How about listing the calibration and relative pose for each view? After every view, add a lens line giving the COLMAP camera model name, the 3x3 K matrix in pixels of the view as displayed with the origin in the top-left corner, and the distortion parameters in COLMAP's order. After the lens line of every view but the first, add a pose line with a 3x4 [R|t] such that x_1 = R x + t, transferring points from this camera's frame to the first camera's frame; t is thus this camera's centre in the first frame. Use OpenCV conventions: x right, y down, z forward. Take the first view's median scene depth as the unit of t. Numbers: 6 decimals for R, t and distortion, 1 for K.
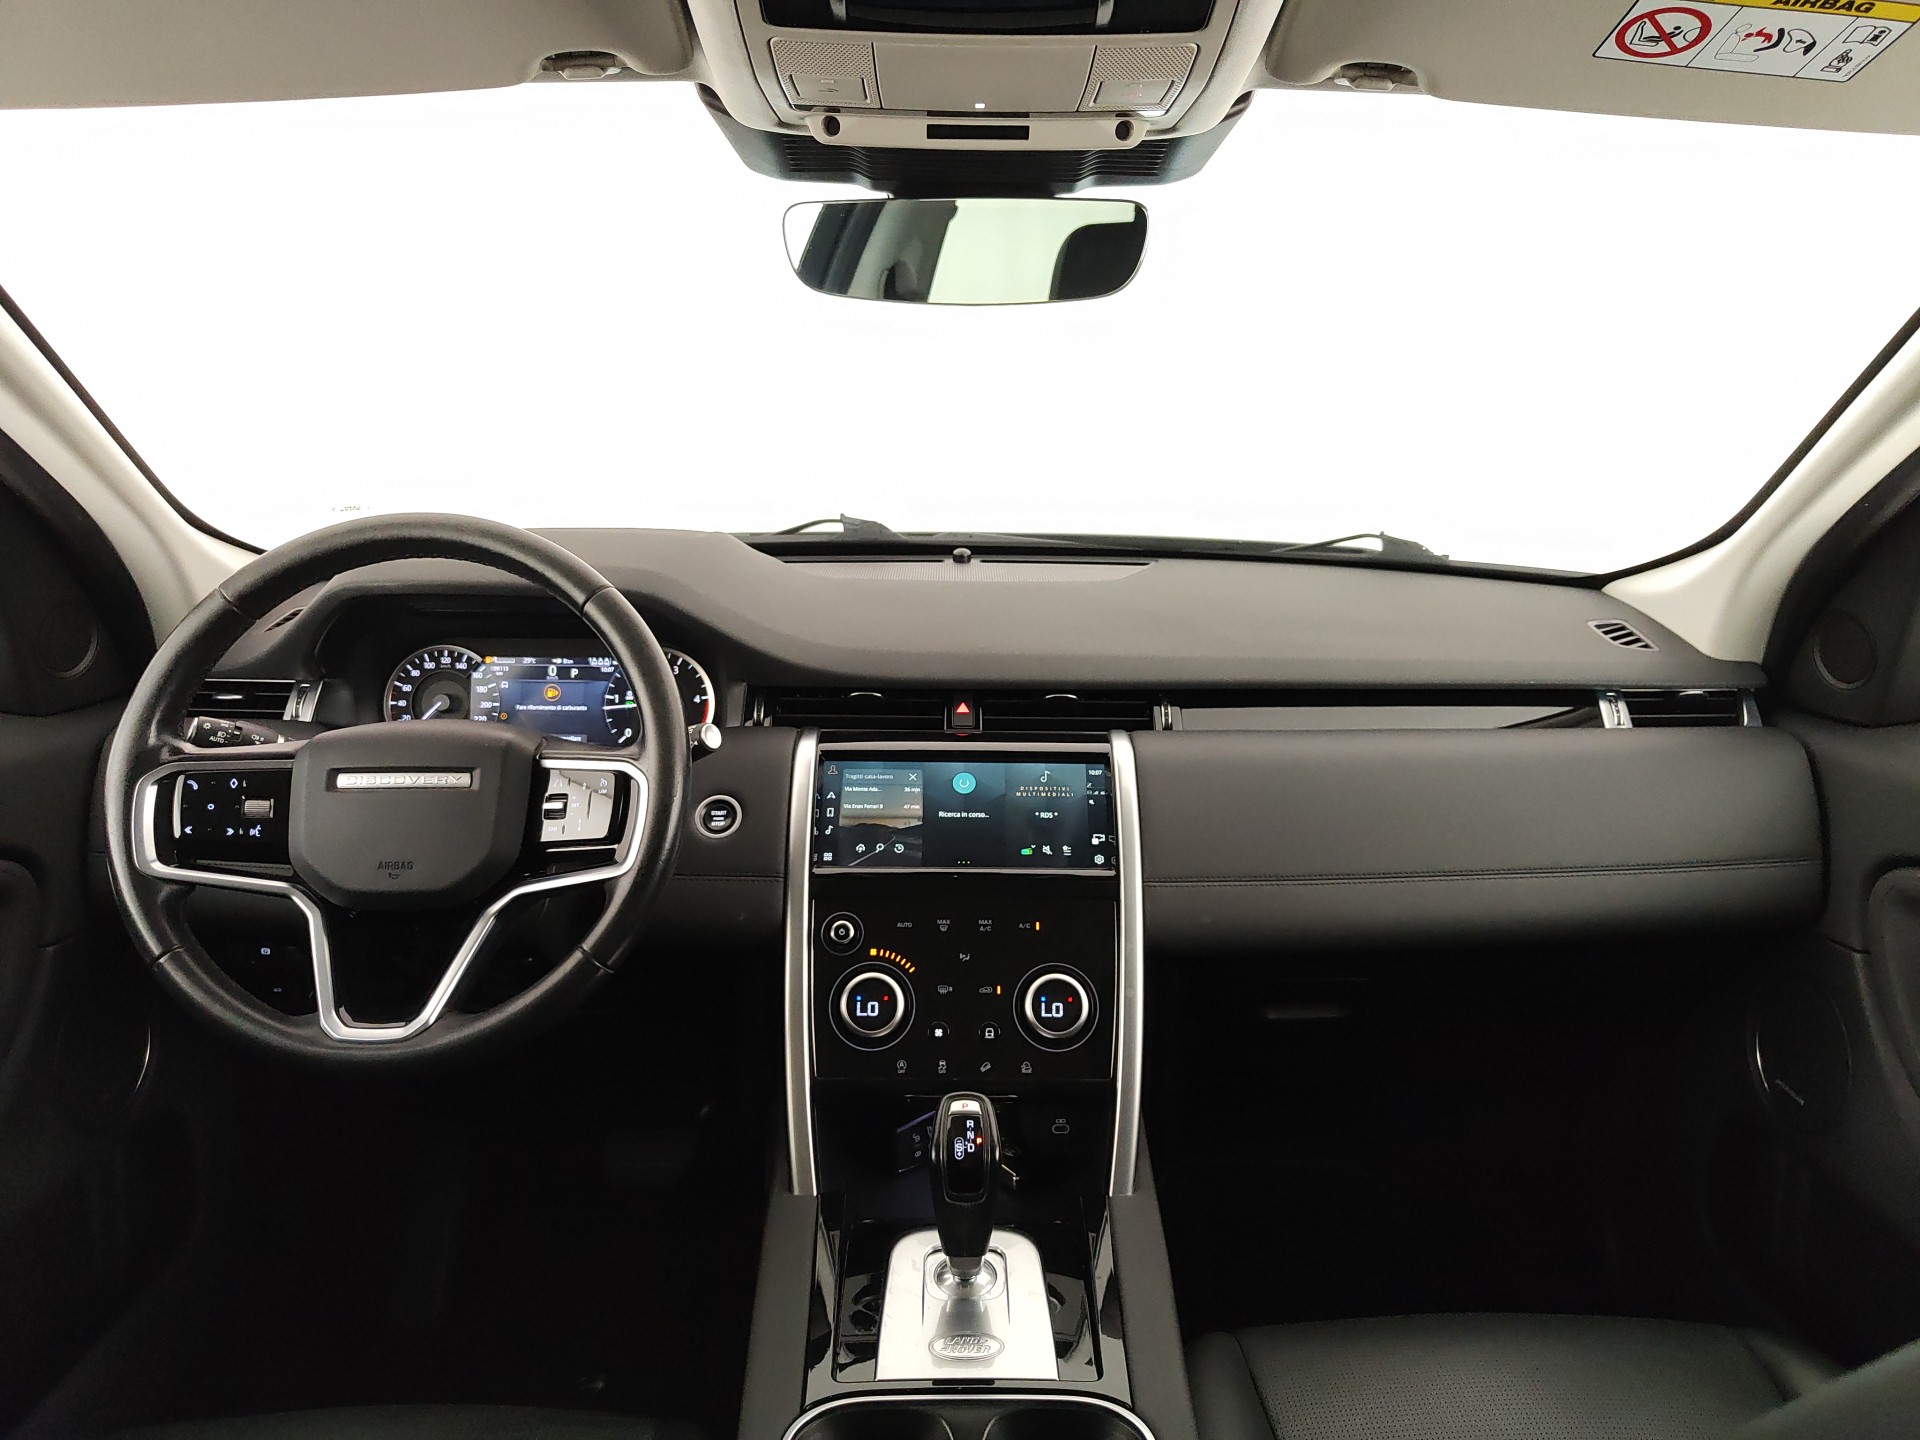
lens RADIAL K [[1377.4, 0, 909.0], [0, 1377.4, 695.1], [0, 0, 1]] dist [-0.008347, -0.005323]
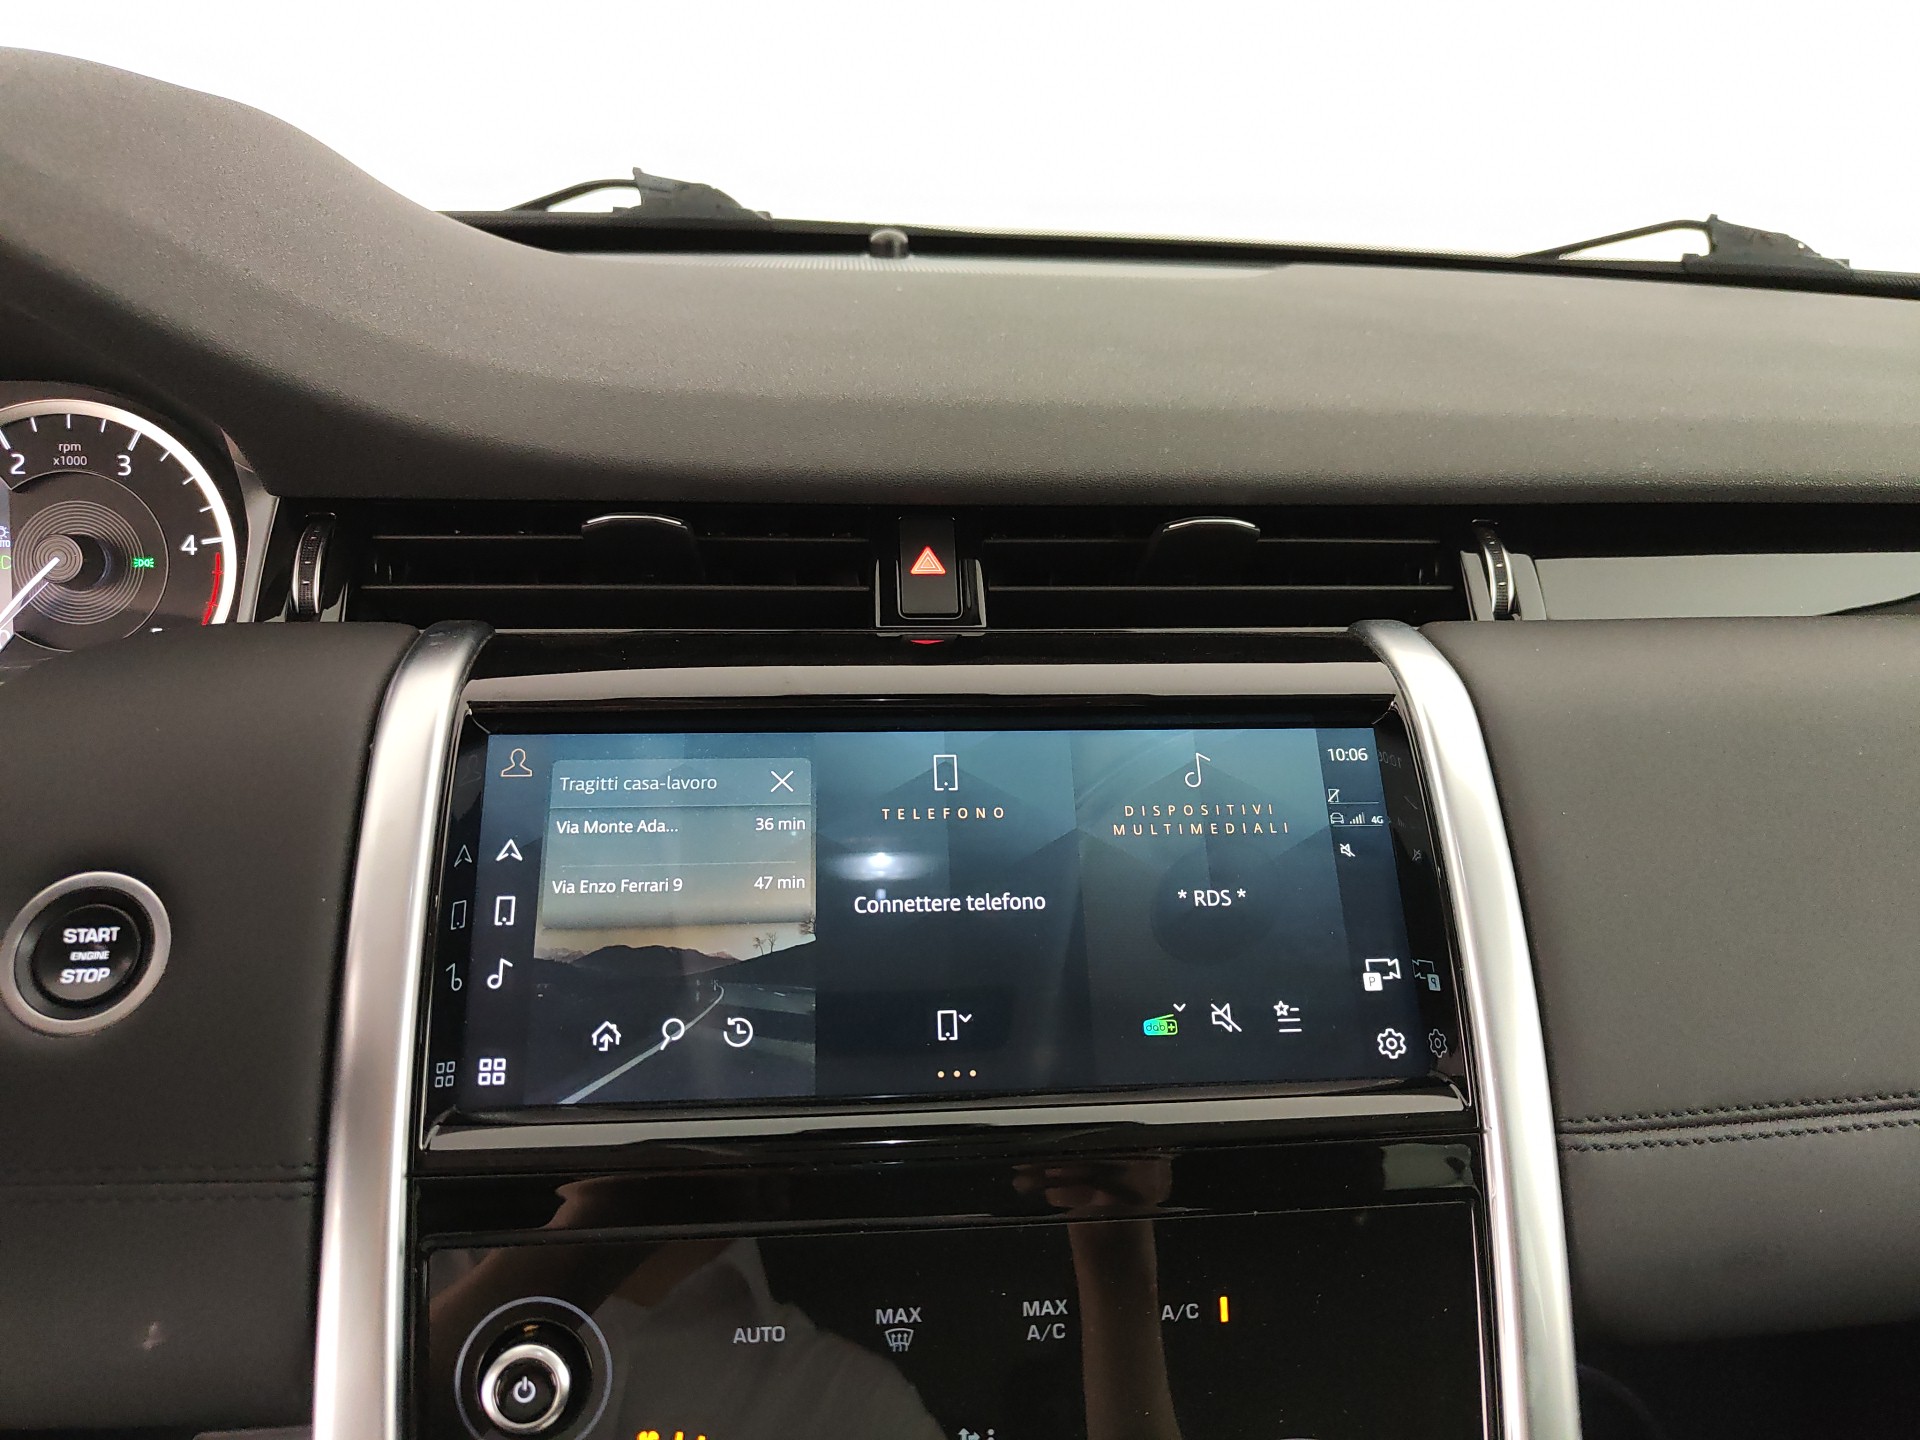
lens RADIAL K [[1332.2, 0, 971.0], [0, 1332.2, 730.6], [0, 0, 1]] dist [-0.009052, -0.000410]
pose [[0.992083, -0.022270, 0.123595, 0.008398], [0.007037, 0.992463, 0.122340, 0.011593], [-0.125388, -0.120501, 0.984763, 0.712238]]
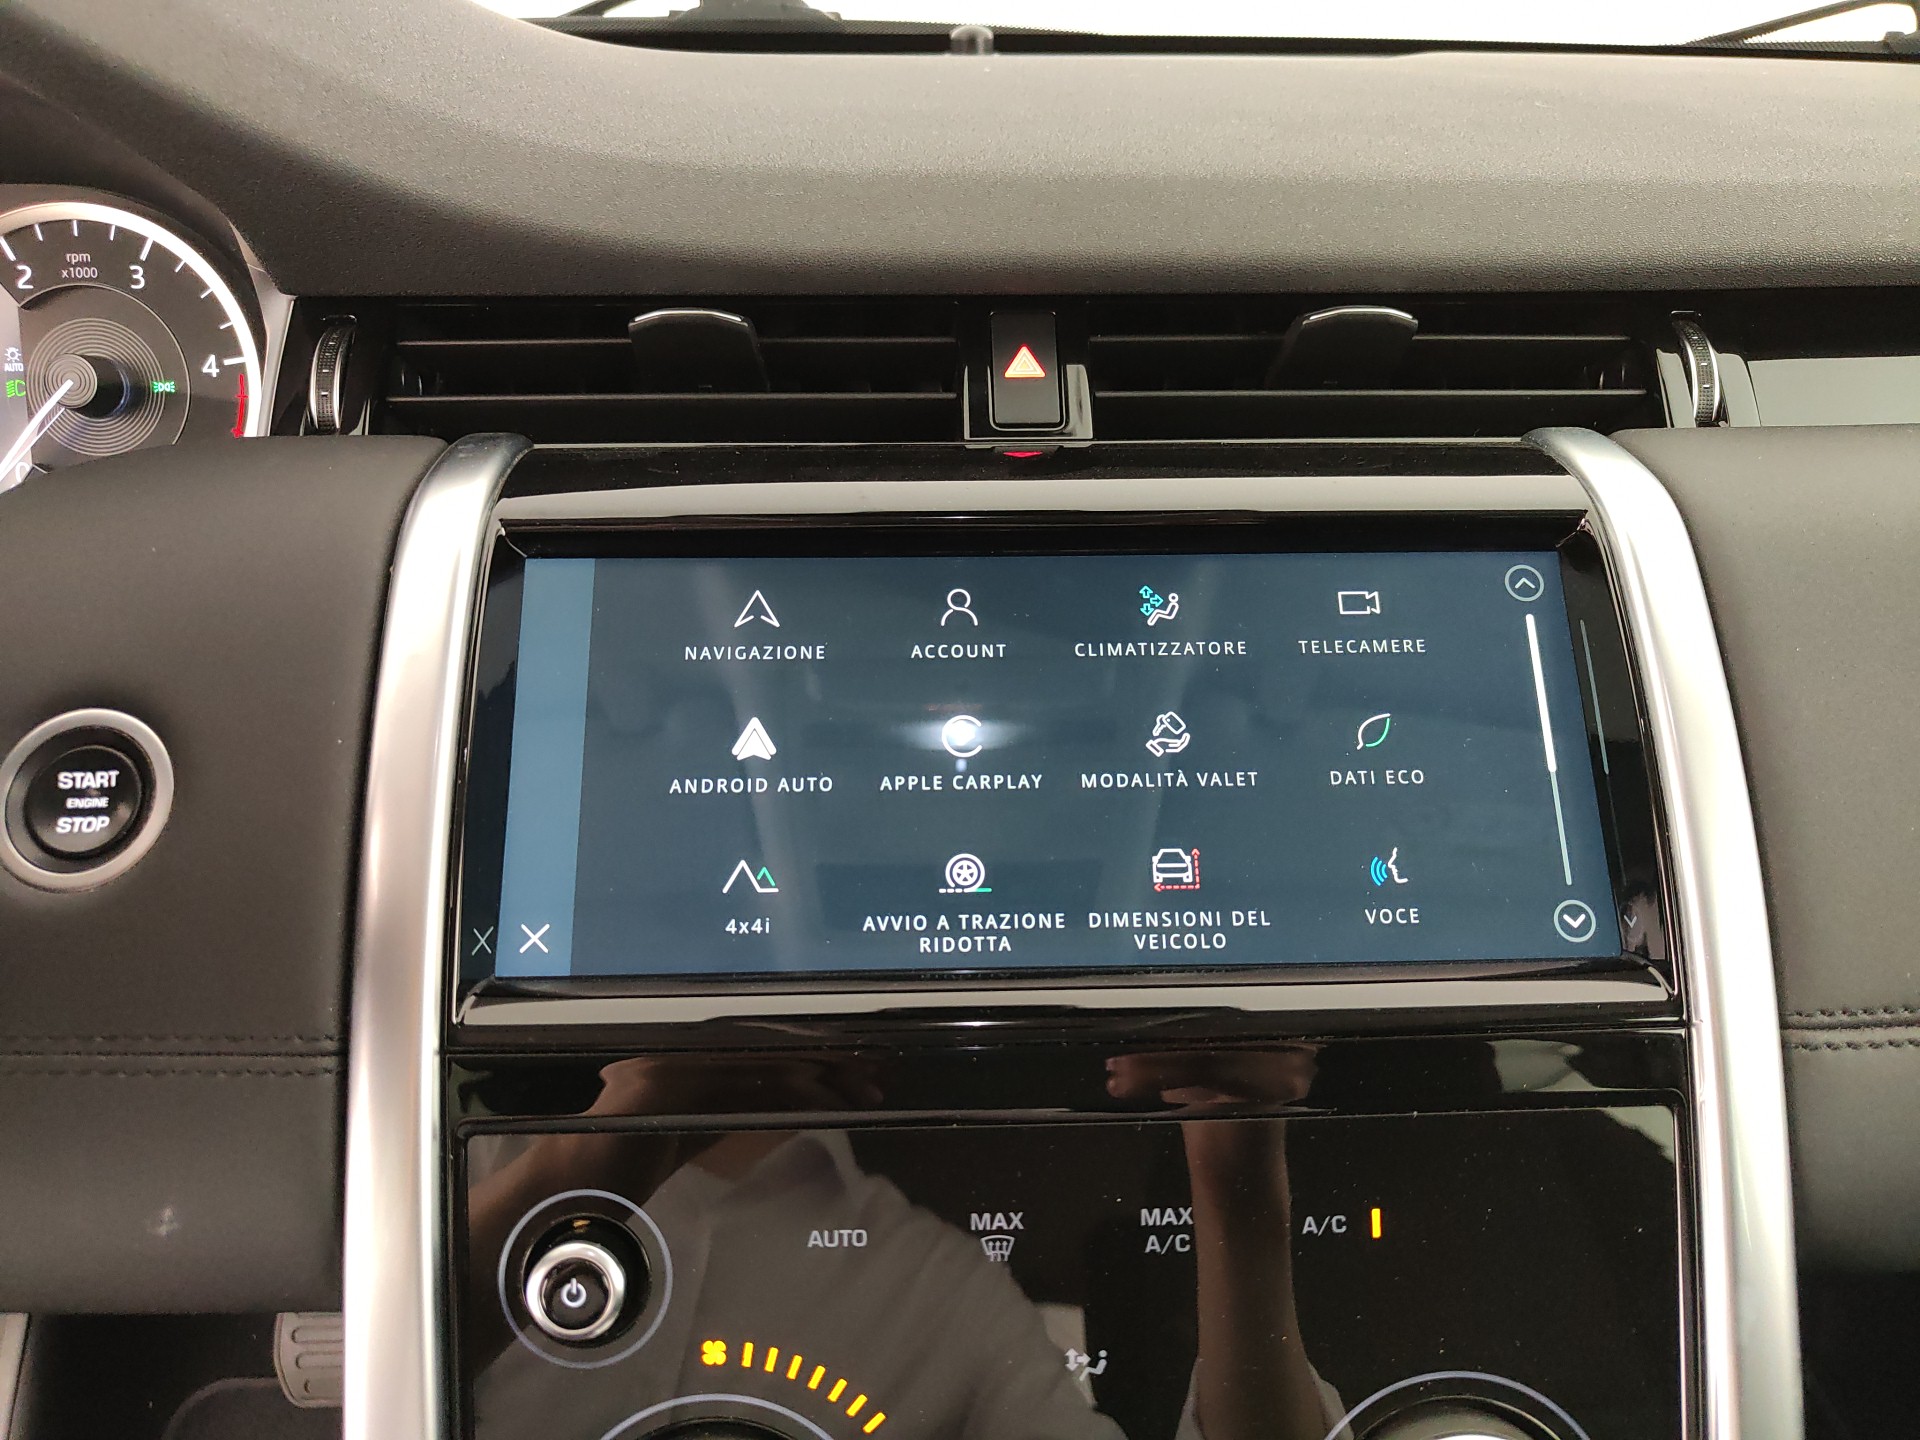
lens RADIAL K [[1337.9, 0, 960.0], [0, 1337.9, 720.0], [0, 0, 1]] dist [-0.013221, 0.002051]
pose [[0.997898, -0.027724, 0.058574, 0.006789], [0.015286, 0.979063, 0.202980, 0.027668], [-0.062975, -0.201658, 0.977429, 0.752661]]
